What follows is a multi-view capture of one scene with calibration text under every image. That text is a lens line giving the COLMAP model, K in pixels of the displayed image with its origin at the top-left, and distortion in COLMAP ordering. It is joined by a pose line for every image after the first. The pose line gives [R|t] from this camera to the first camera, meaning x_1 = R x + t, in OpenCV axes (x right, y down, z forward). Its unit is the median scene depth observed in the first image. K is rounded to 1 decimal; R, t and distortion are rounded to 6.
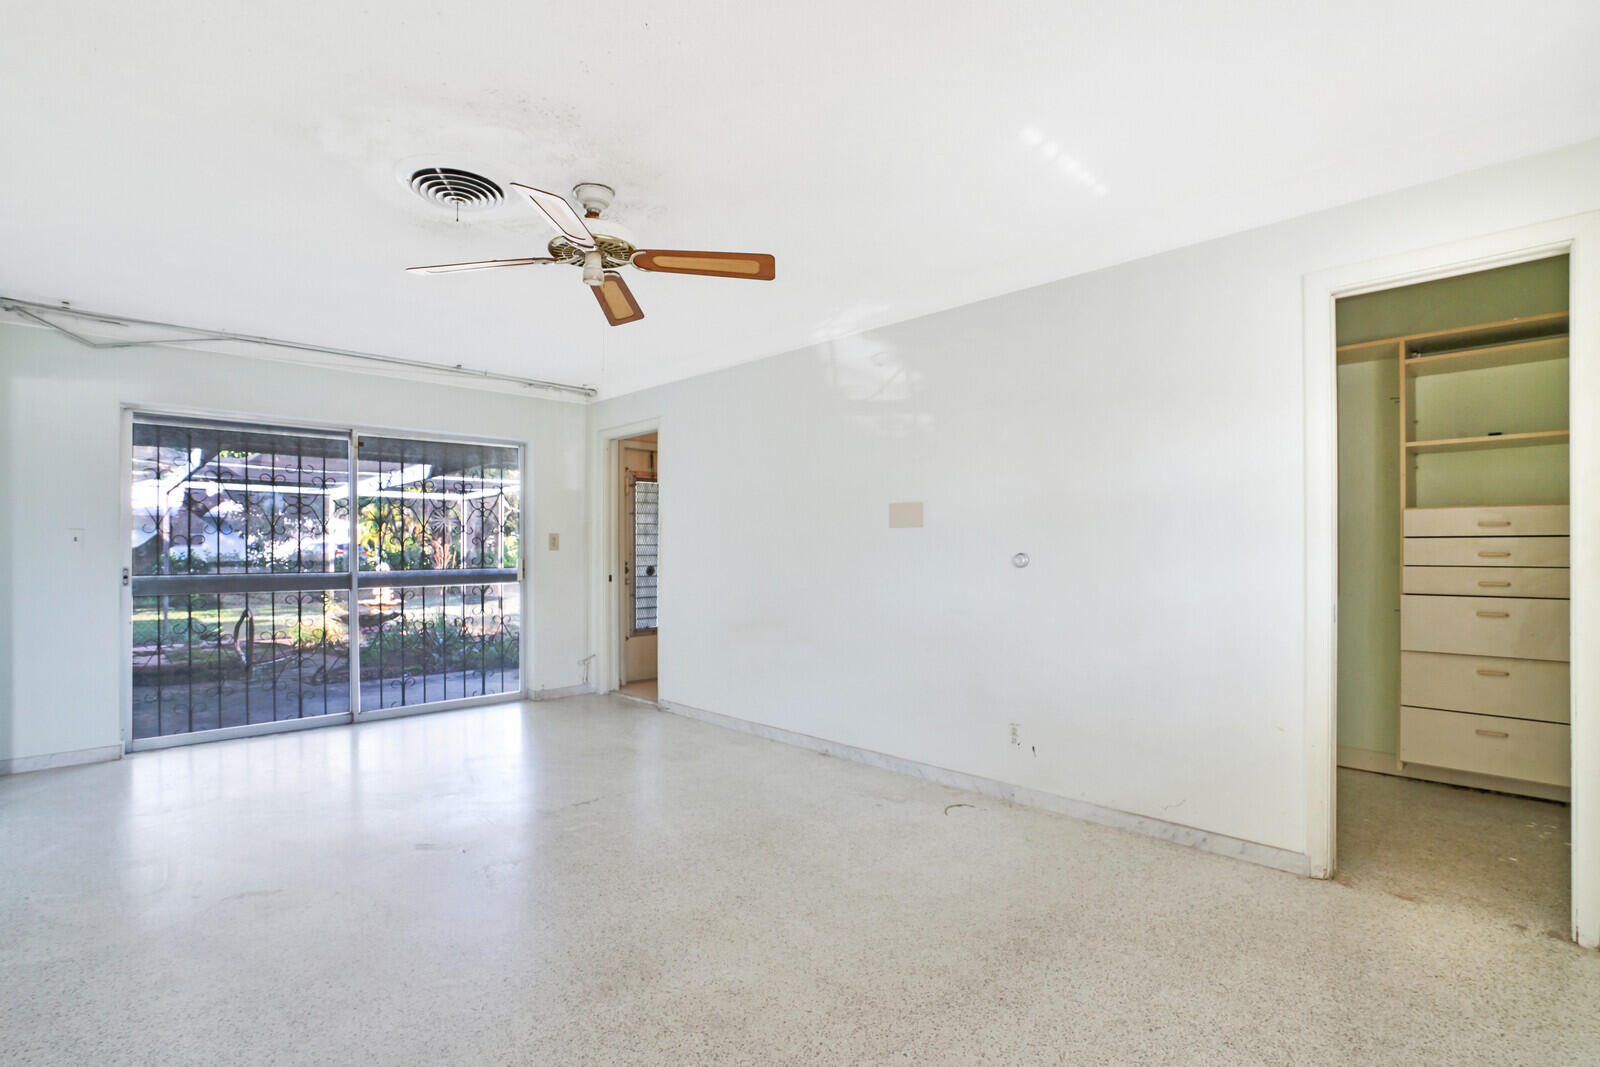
lens RADIAL K [[776.9, 0, 800.7], [0, 776.9, 544.2], [0, 0, 1]] dist [-0.033854, 0.000258]
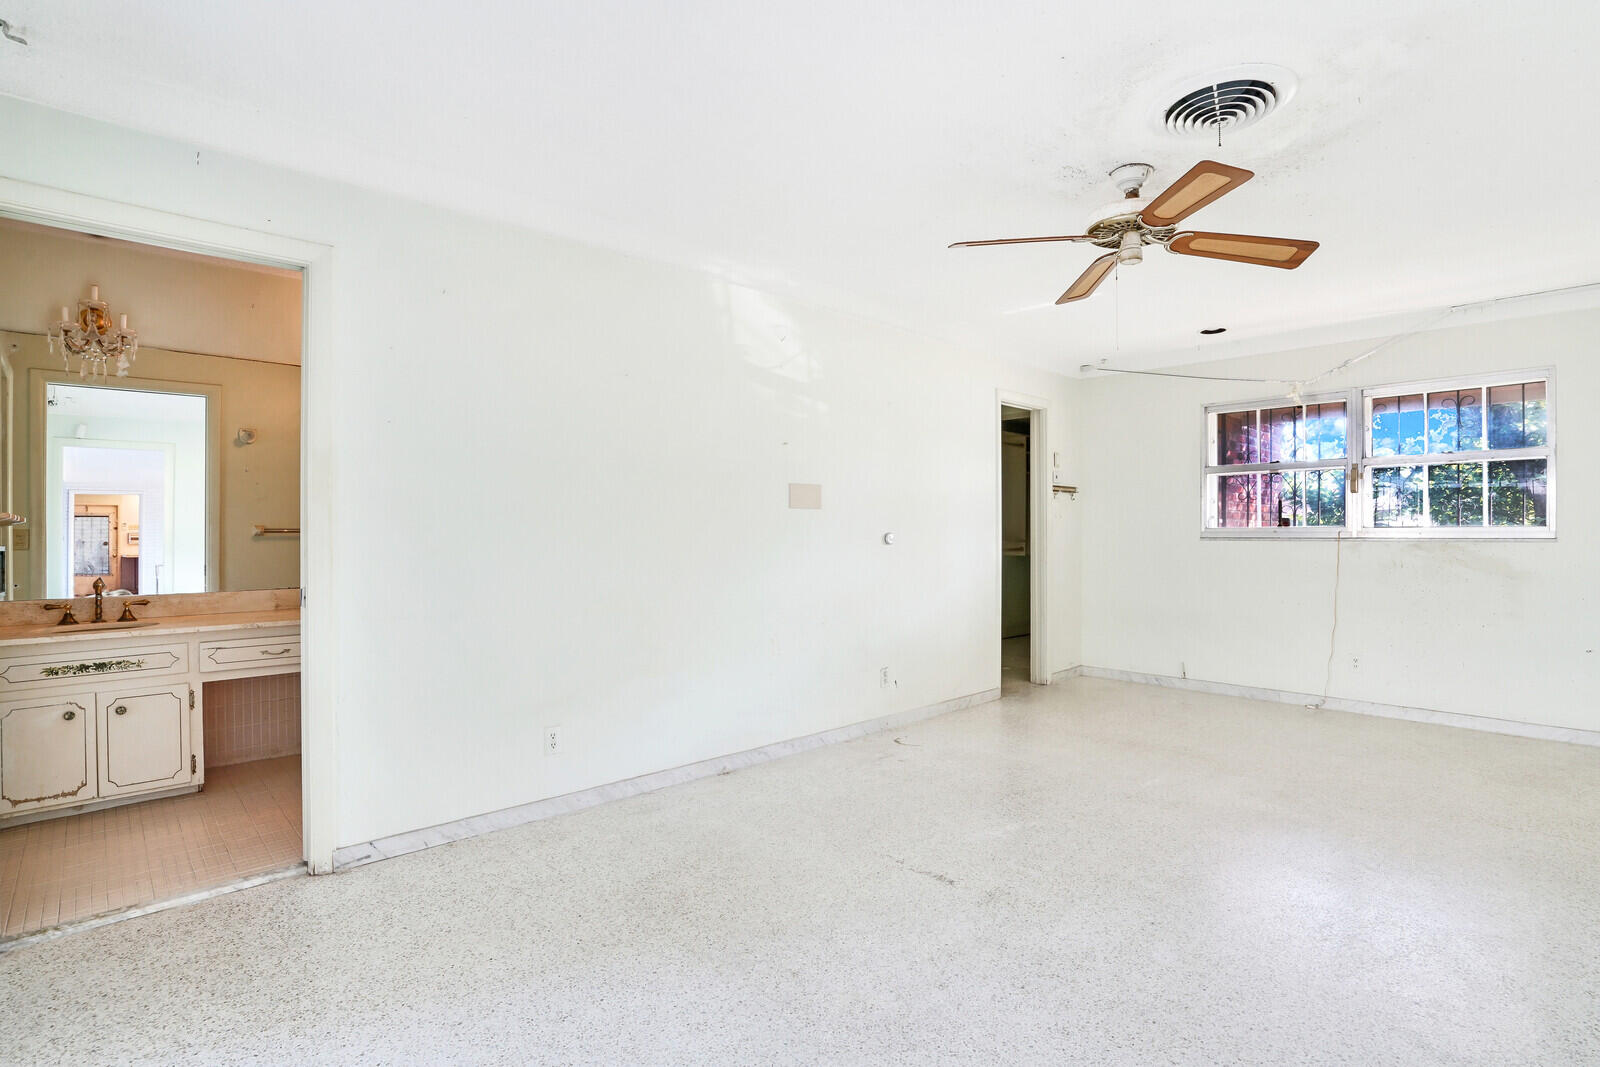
lens RADIAL K [[776.9, 0, 800.7], [0, 776.9, 544.2], [0, 0, 1]] dist [-0.033854, 0.000258]
pose [[0.007605, -0.005451, 0.999956, -0.883630], [-0.002936, 0.999981, 0.005474, 0.019515], [-0.999967, -0.002978, 0.007588, 0.998453]]
